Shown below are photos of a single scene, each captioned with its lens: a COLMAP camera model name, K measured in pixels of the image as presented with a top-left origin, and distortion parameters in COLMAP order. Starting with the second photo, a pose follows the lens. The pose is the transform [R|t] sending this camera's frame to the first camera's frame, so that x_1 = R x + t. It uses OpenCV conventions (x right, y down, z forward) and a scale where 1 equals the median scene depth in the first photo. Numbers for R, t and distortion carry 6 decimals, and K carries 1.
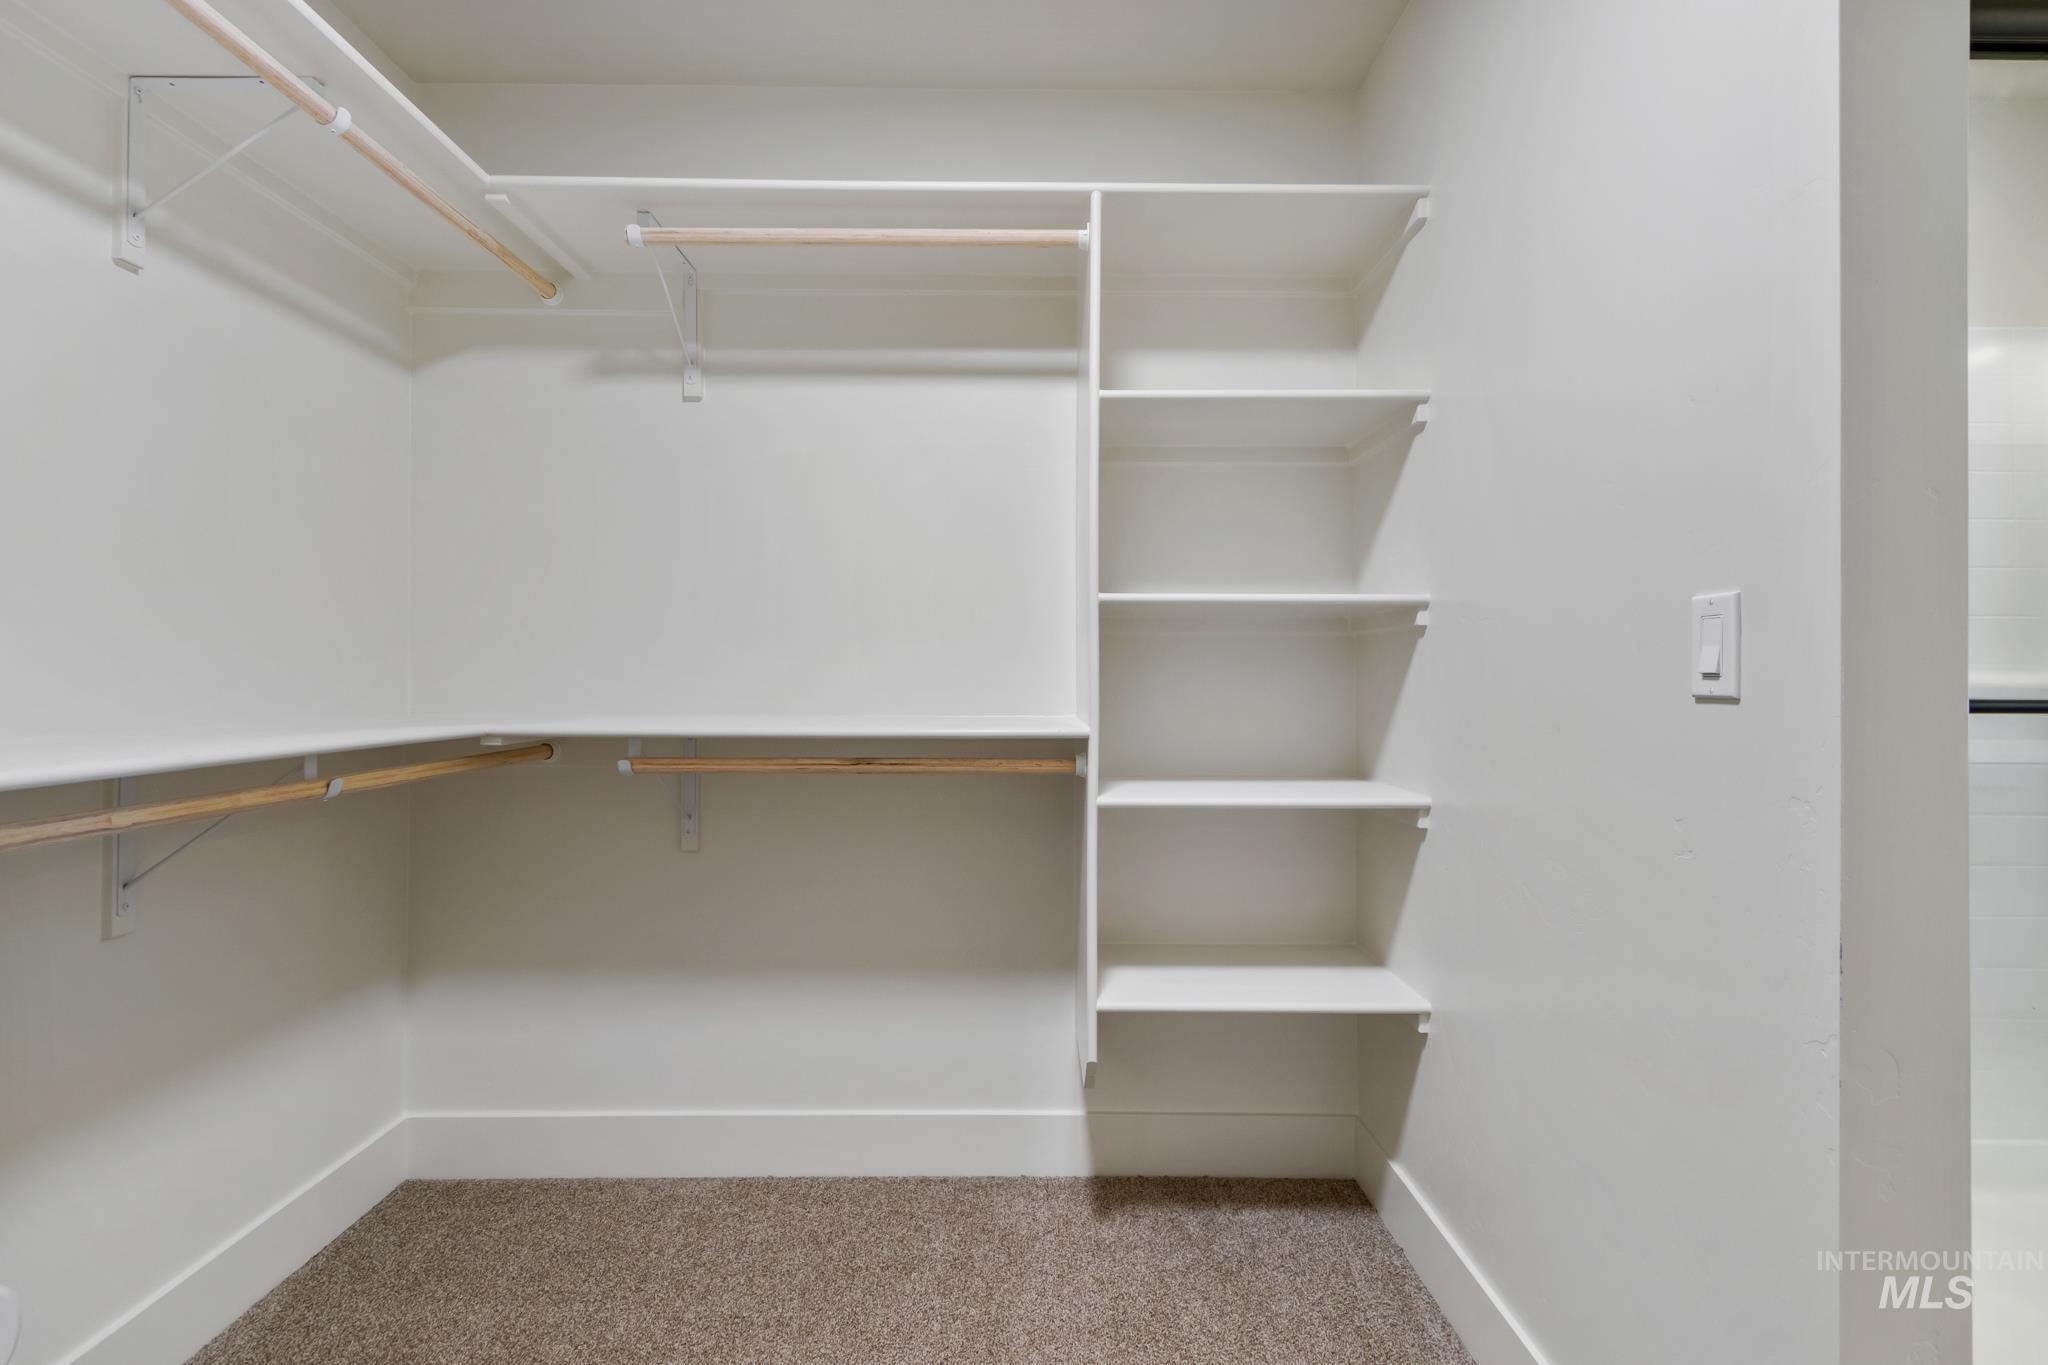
lens RADIAL K [[946.2, 0, 1021.1], [0, 946.2, 646.3], [0, 0, 1]] dist [0.014785, -0.000124]
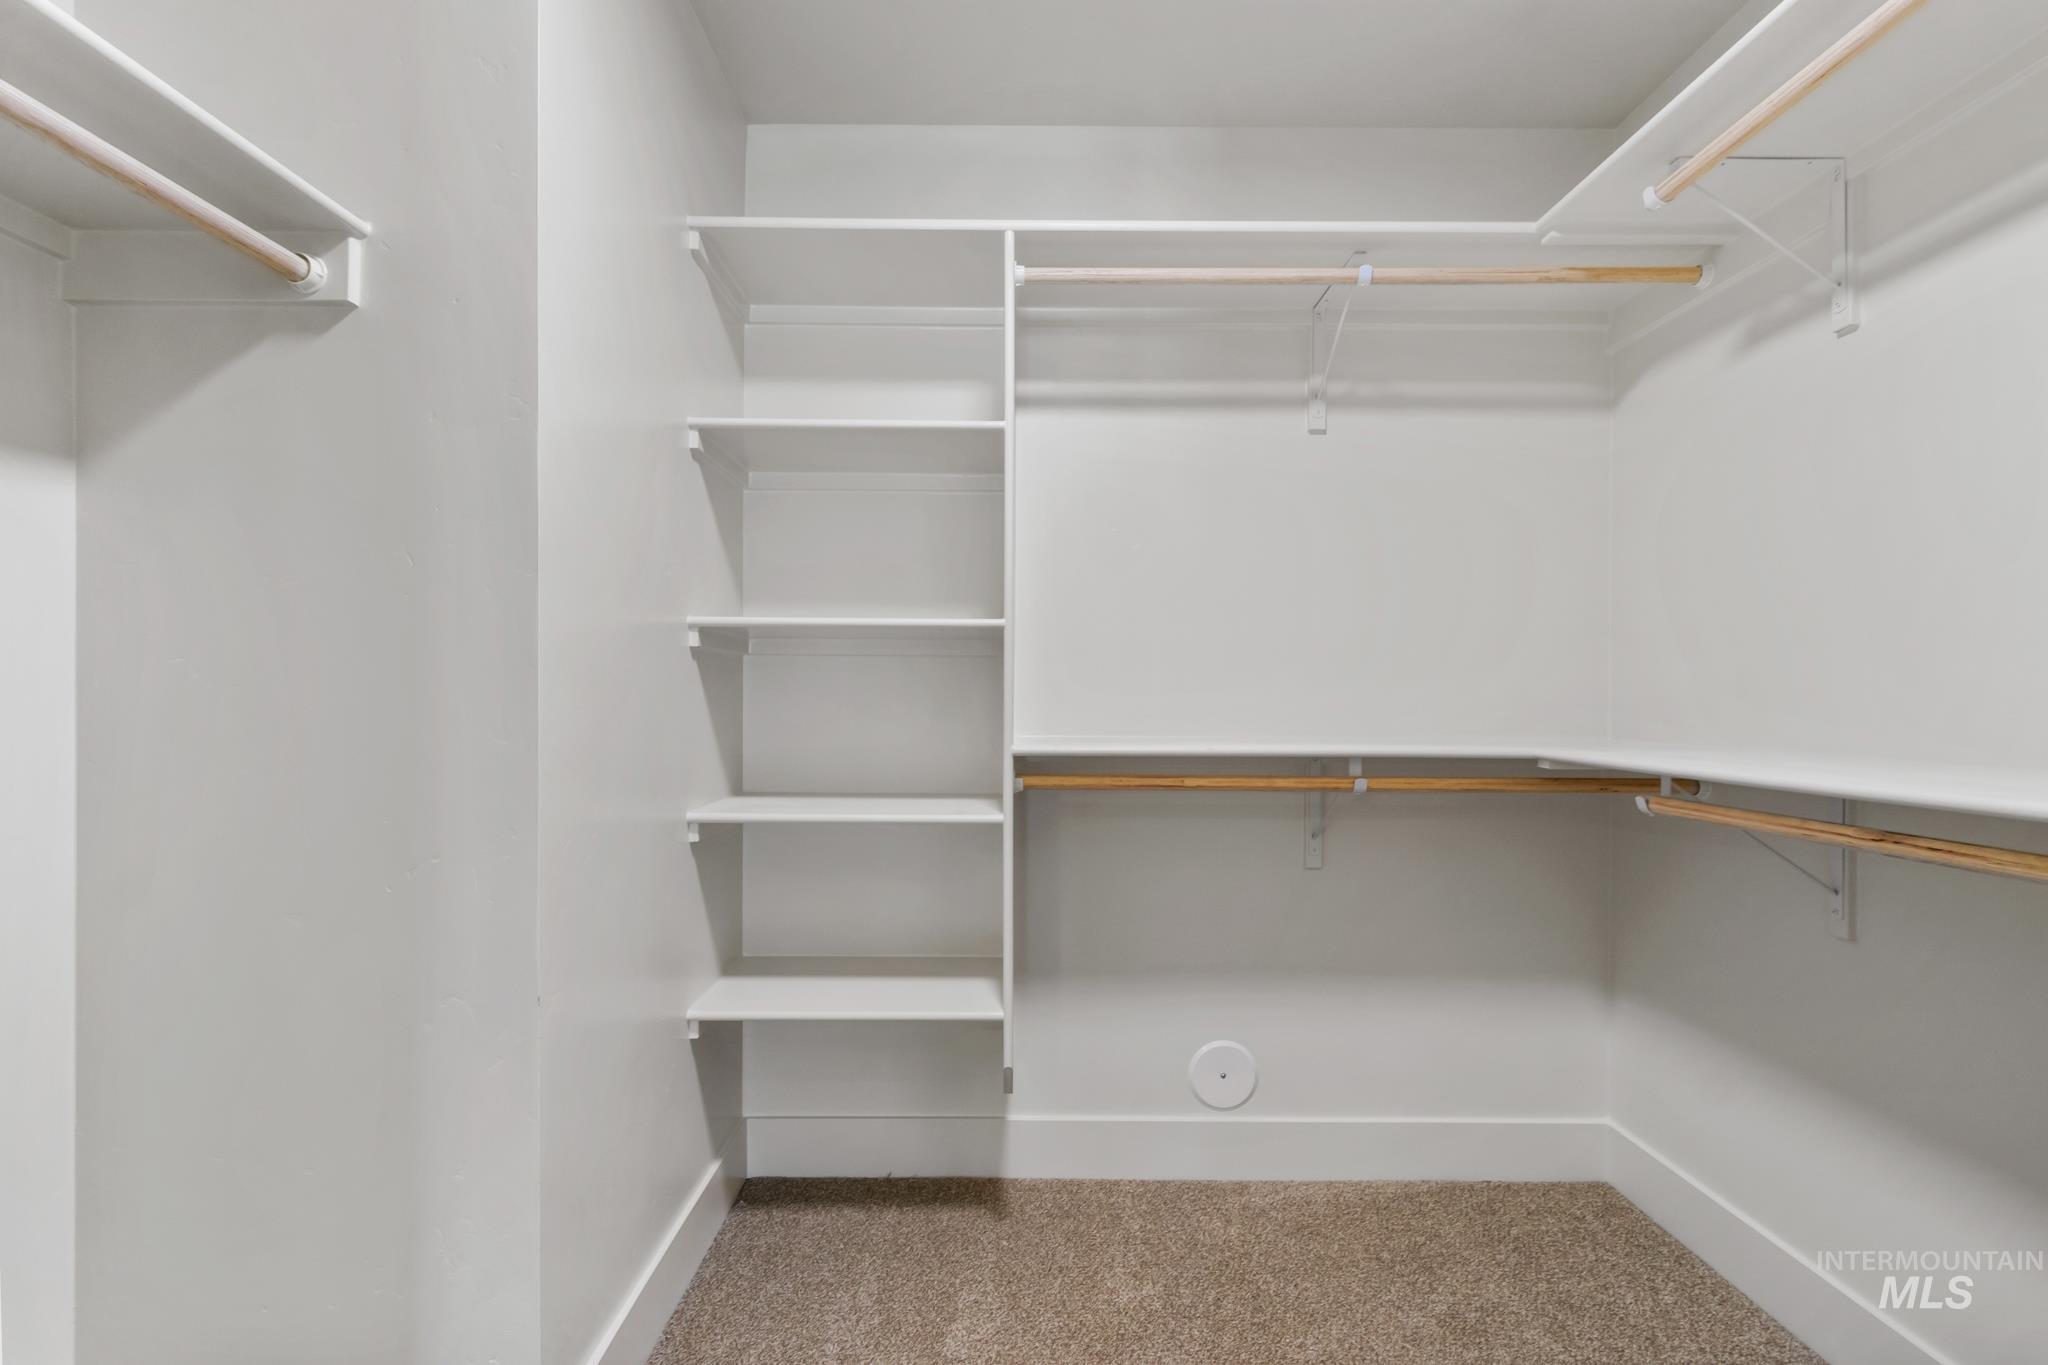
lens RADIAL K [[940.0, 0, 1018.0], [0, 940.0, 678.6], [0, 0, 1]] dist [0.003242, -0.000317]
pose [[0.022635, -0.022879, -0.999482, 0.444789], [0.026176, 0.999409, -0.022284, 0.013421], [0.999401, -0.025658, 0.023220, 0.394175]]
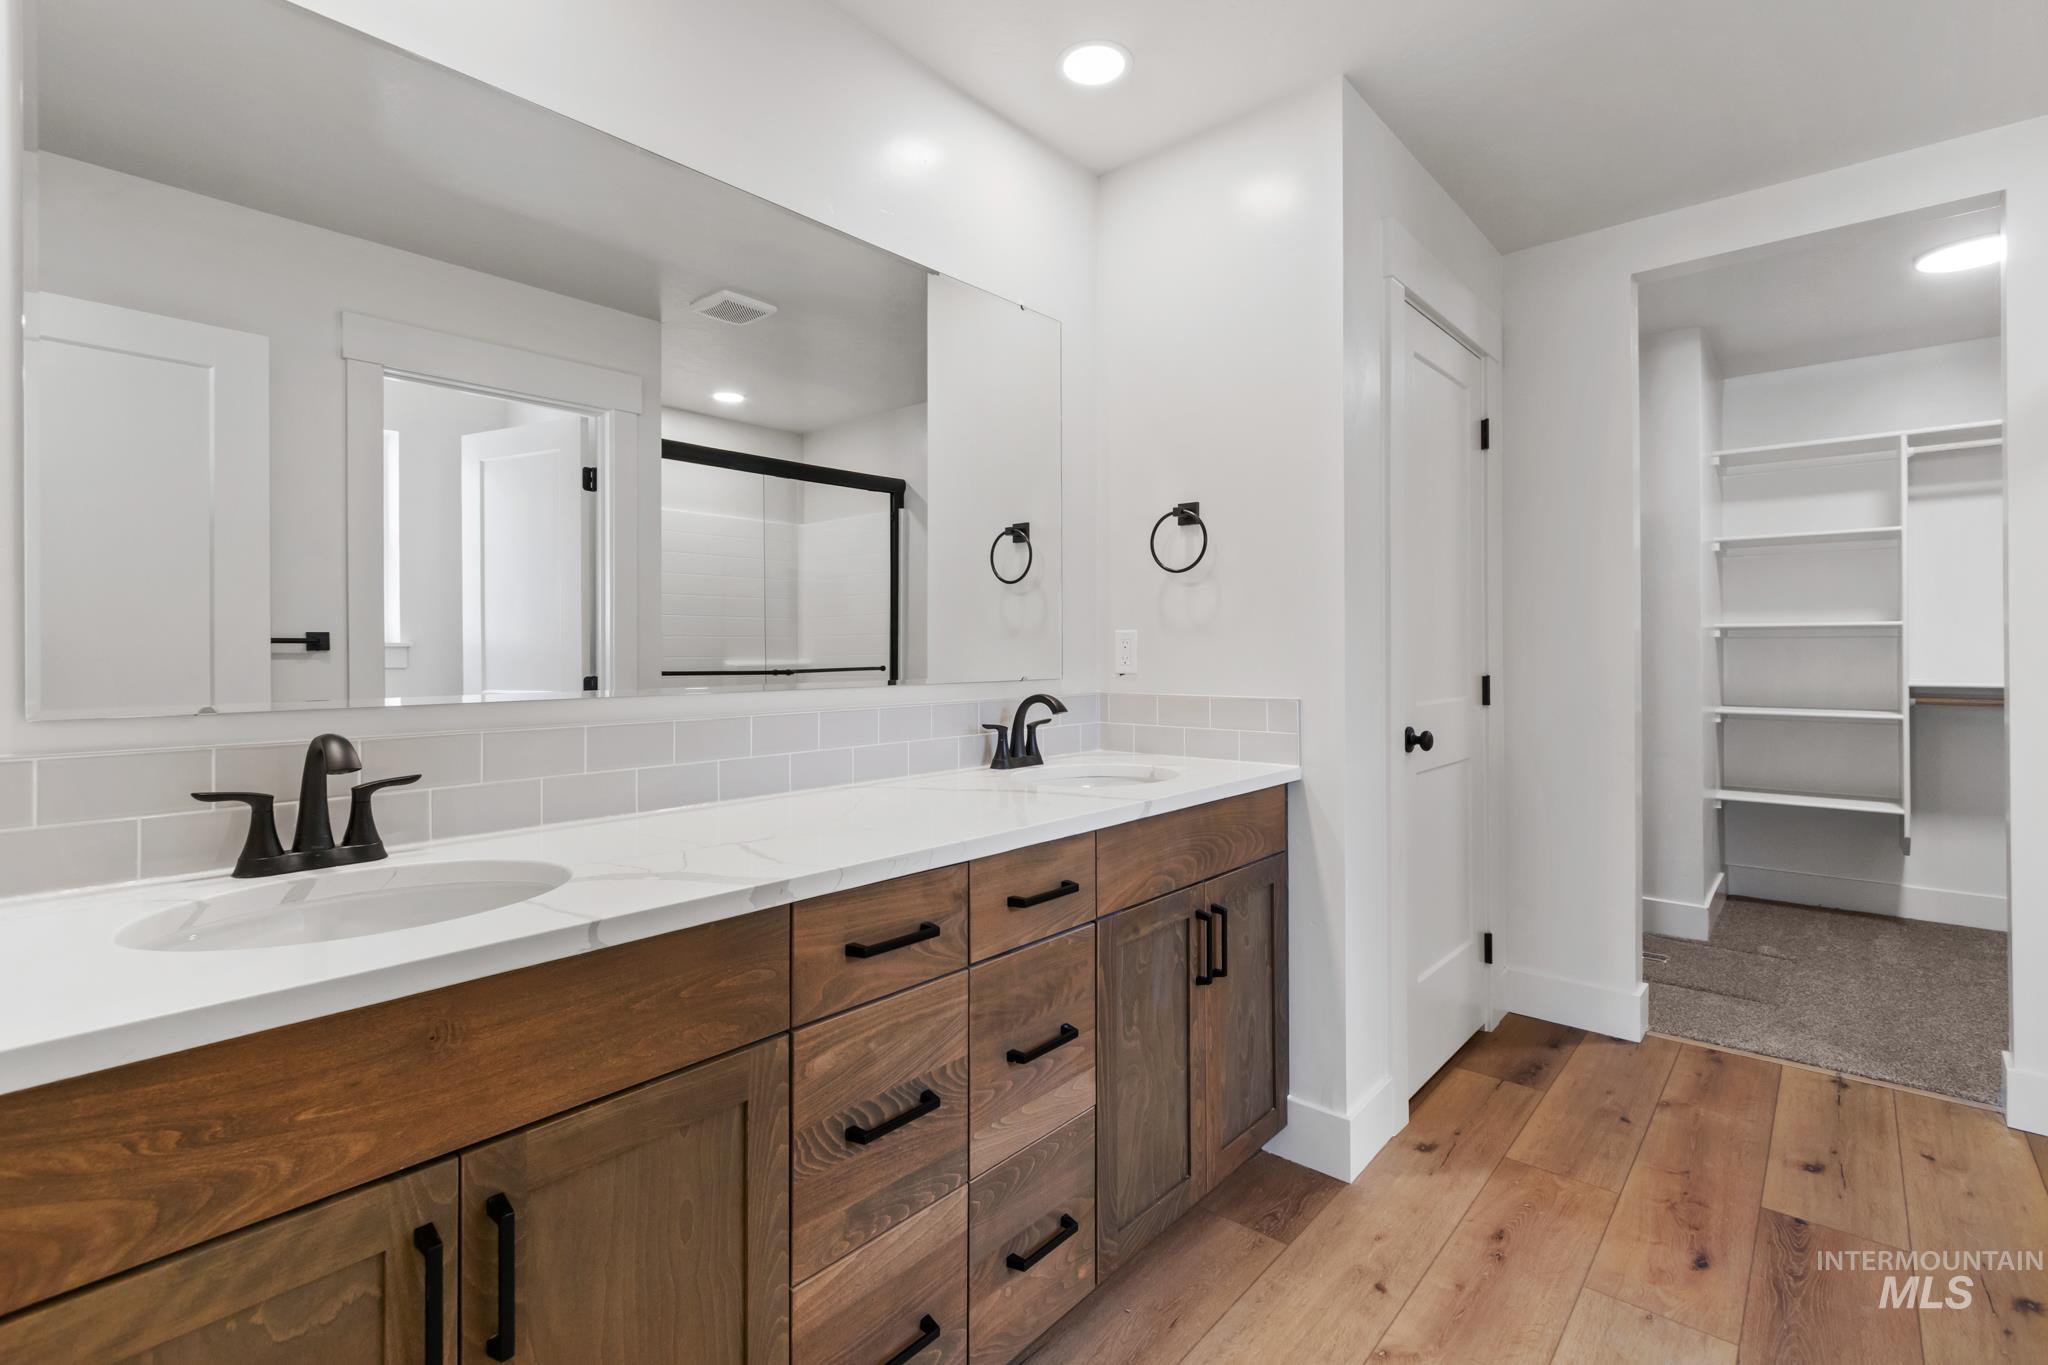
lens RADIAL K [[941.2, 0, 1012.0], [0, 941.2, 652.3], [0, 0, 1]] dist [0.001456, -0.000555]
pose [[-0.674323, -0.016140, -0.738260, 2.276118], [0.014851, 0.999262, -0.035411, 0.040062], [0.738287, -0.034843, -0.673586, 0.352558]]
